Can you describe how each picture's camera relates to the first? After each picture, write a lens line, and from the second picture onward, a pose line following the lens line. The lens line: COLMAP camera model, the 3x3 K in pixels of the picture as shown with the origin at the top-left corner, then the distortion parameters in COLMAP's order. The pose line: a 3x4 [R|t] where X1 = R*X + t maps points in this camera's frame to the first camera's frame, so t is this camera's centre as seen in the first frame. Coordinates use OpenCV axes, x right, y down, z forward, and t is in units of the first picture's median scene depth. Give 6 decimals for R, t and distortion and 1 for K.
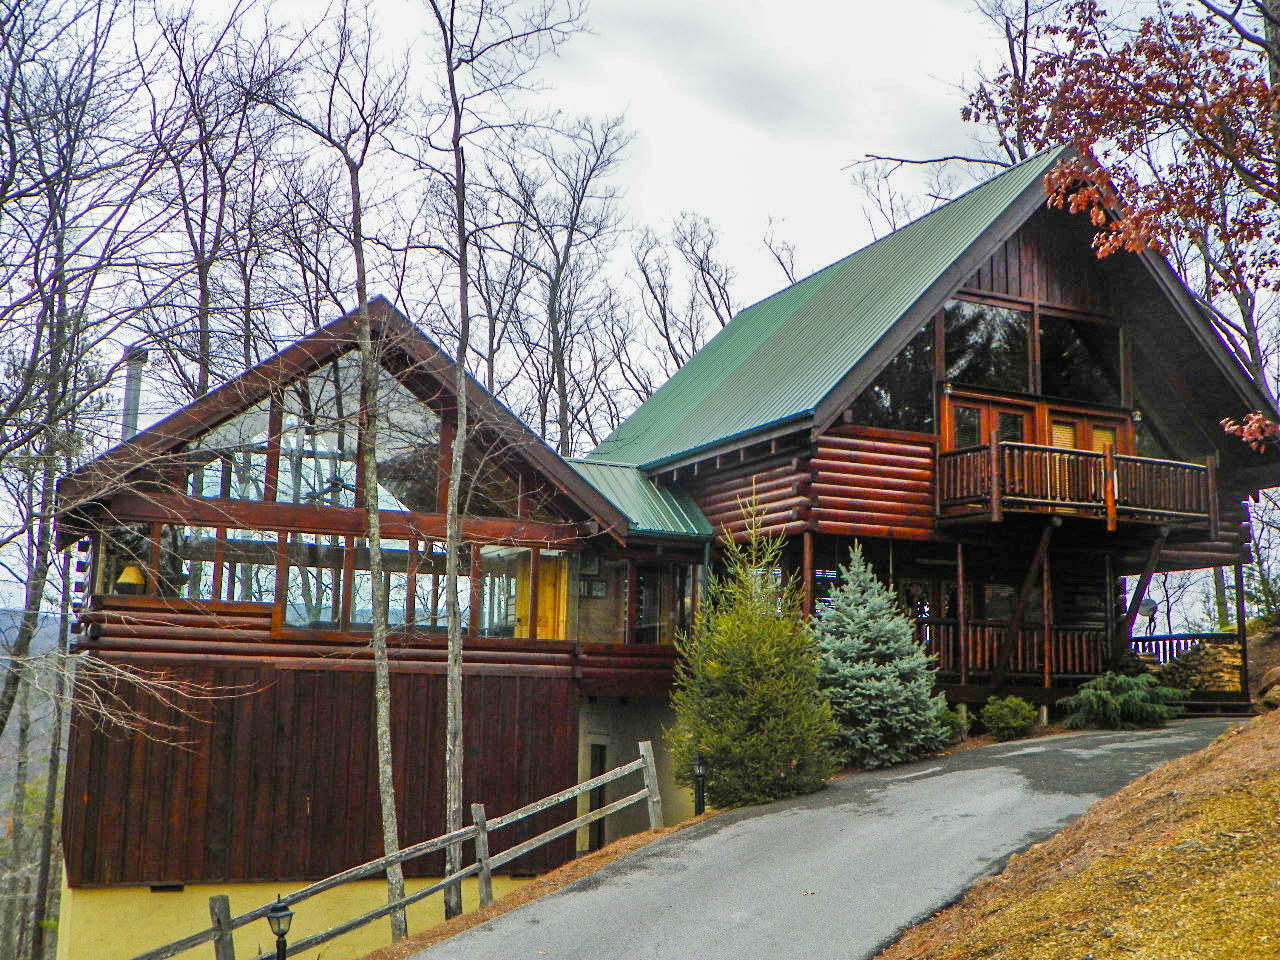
lens RADIAL K [[1335.1, 0, 640.0], [0, 1335.1, 480.0], [0, 0, 1]] dist [-0.000656, 0.009849]
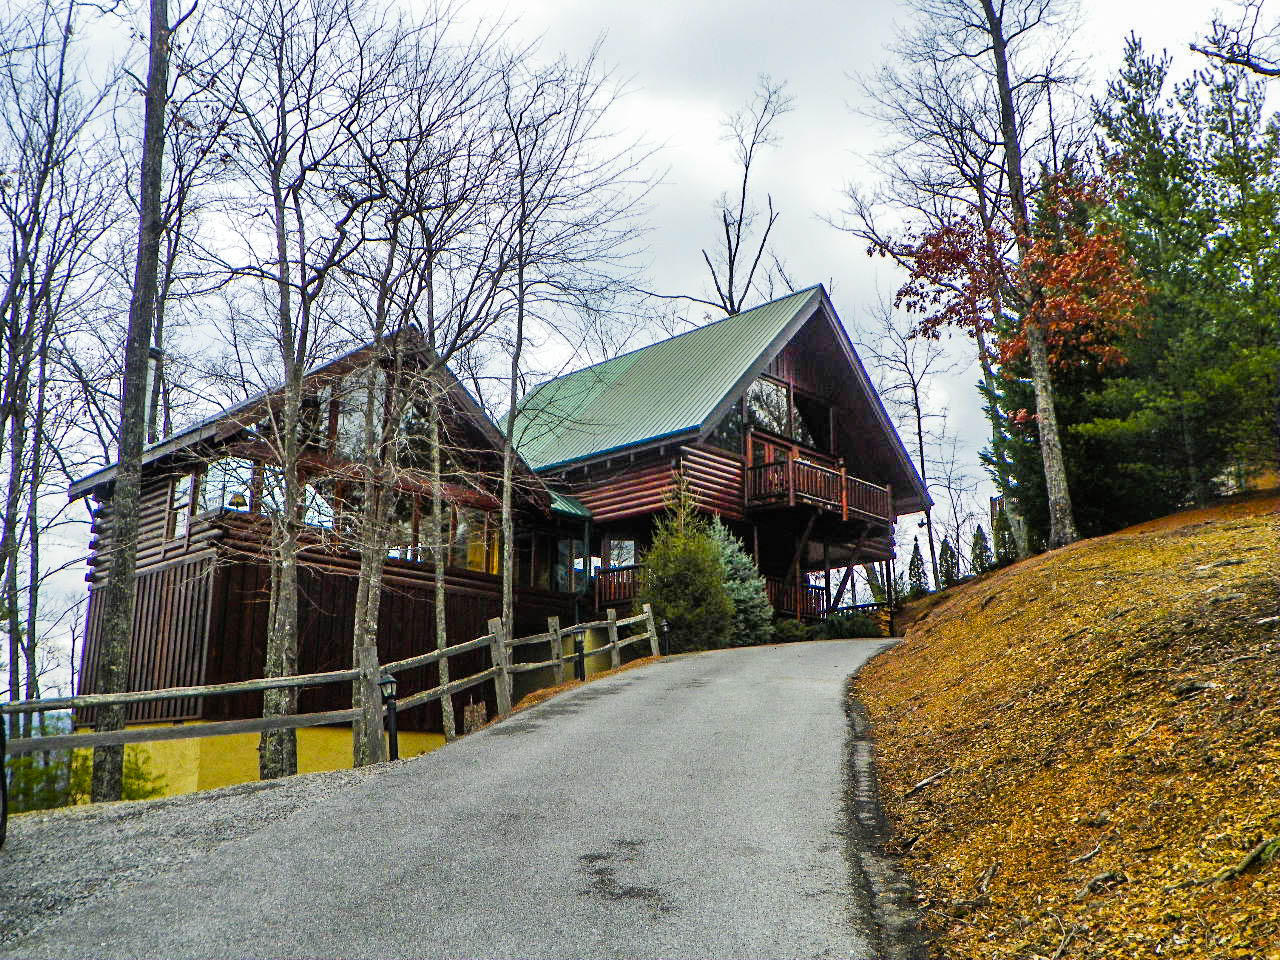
lens RADIAL K [[1195.3, 0, 640.0], [0, 1195.3, 480.0], [0, 0, 1]] dist [-0.011788, -0.004369]
pose [[0.926777, 0.078713, 0.367272, -0.450762], [-0.040649, 0.993071, -0.110258, 0.170258], [-0.373406, 0.087256, 0.923555, -0.283617]]
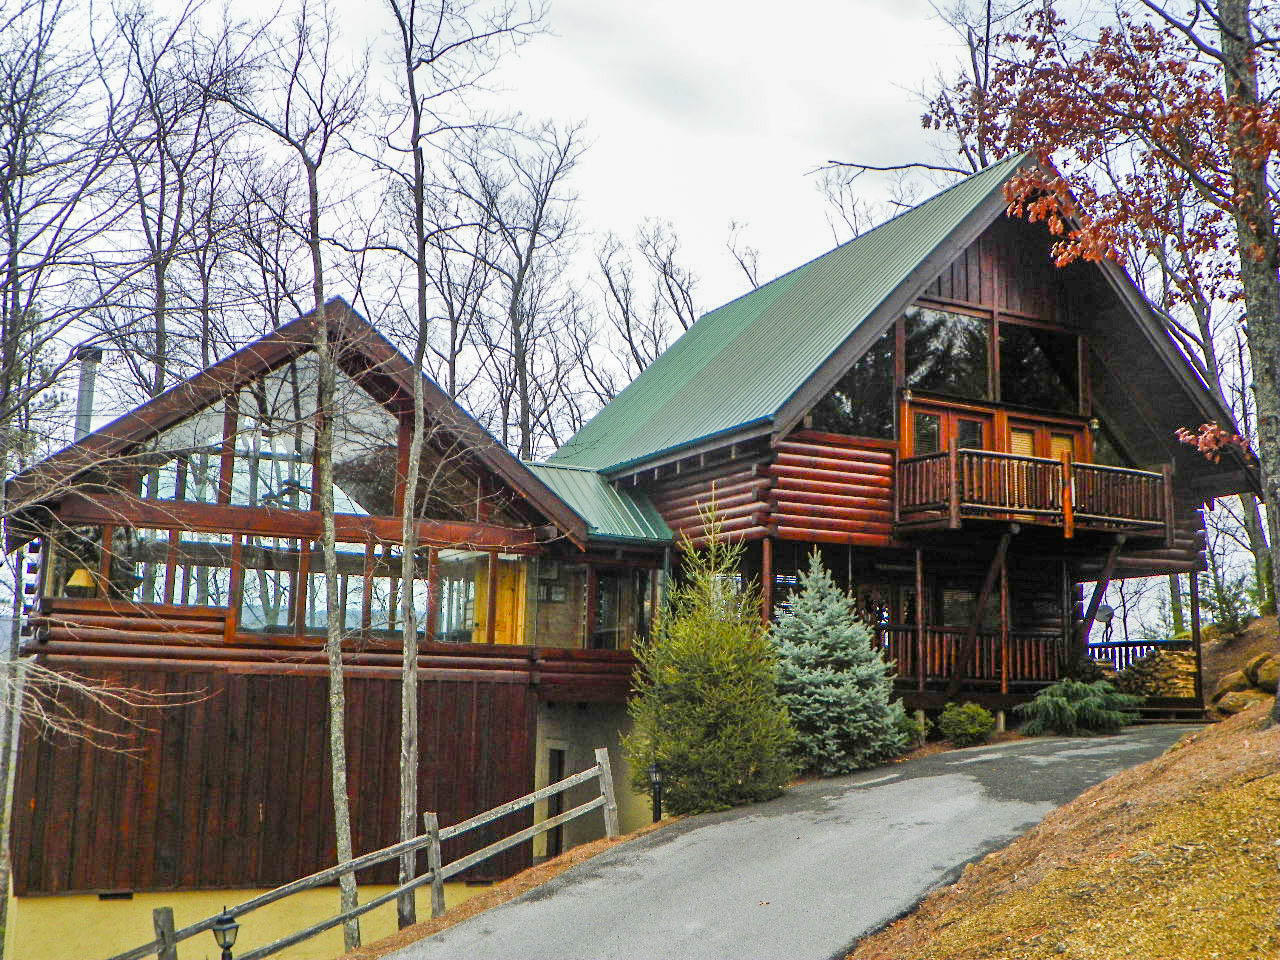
lens RADIAL K [[1331.9, 0, 640.0], [0, 1331.9, 480.0], [0, 0, 1]] dist [0.003384, -0.011530]
pose [[0.999612, 0.006684, 0.027029, 0.003514], [-0.006637, 0.999976, -0.001841, -0.001840], [-0.027041, 0.001661, 0.999633, 0.007140]]
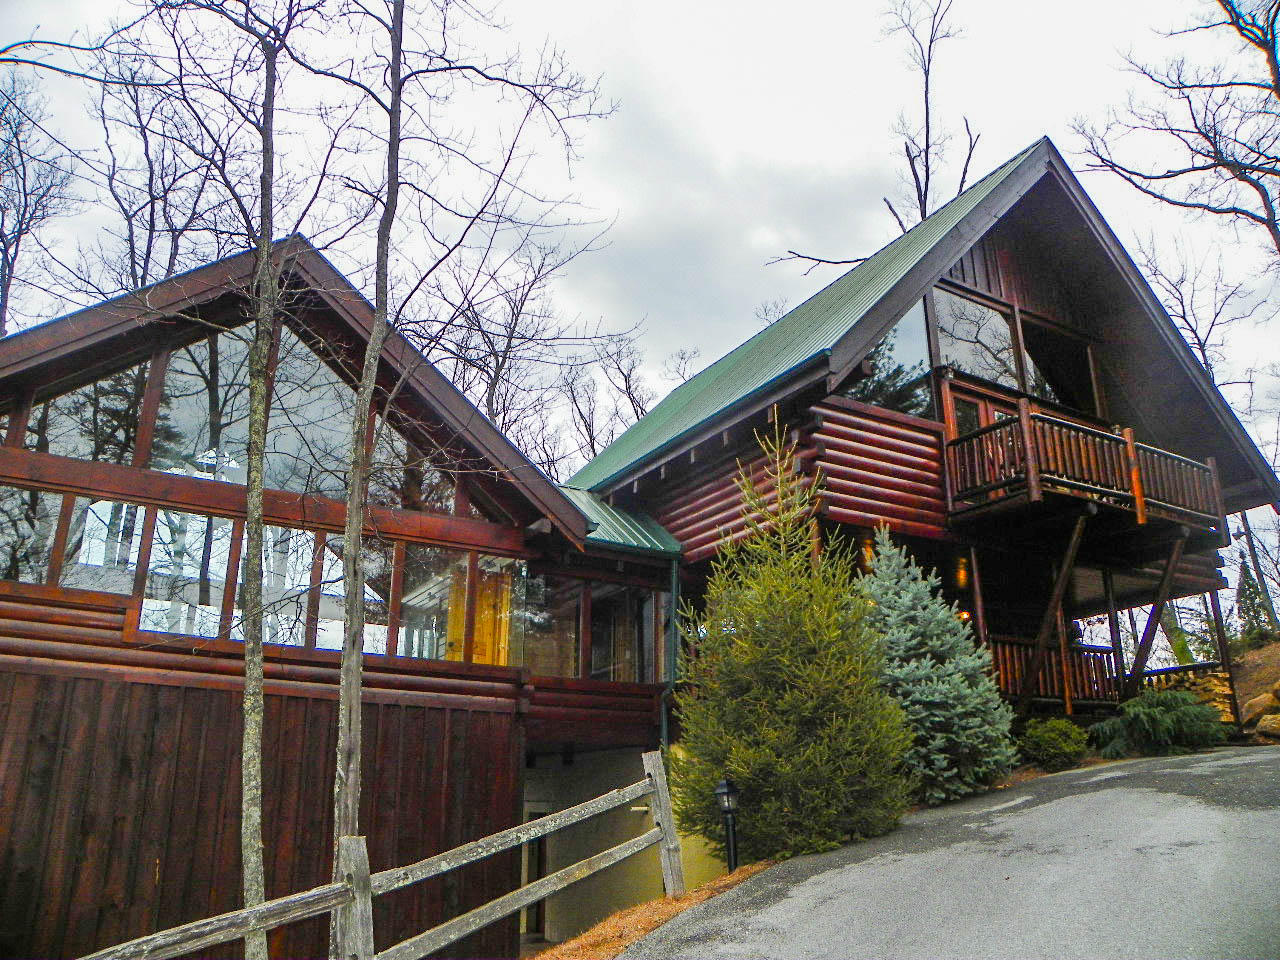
lens RADIAL K [[977.3, 0, 638.2], [0, 977.3, 476.9], [0, 0, 1]] dist [-0.159546, 0.110647]
pose [[0.995478, 0.014609, 0.093867, -0.038309], [0.002072, 0.984531, -0.175201, 0.122406], [-0.094974, 0.174603, 0.980048, 0.444578]]
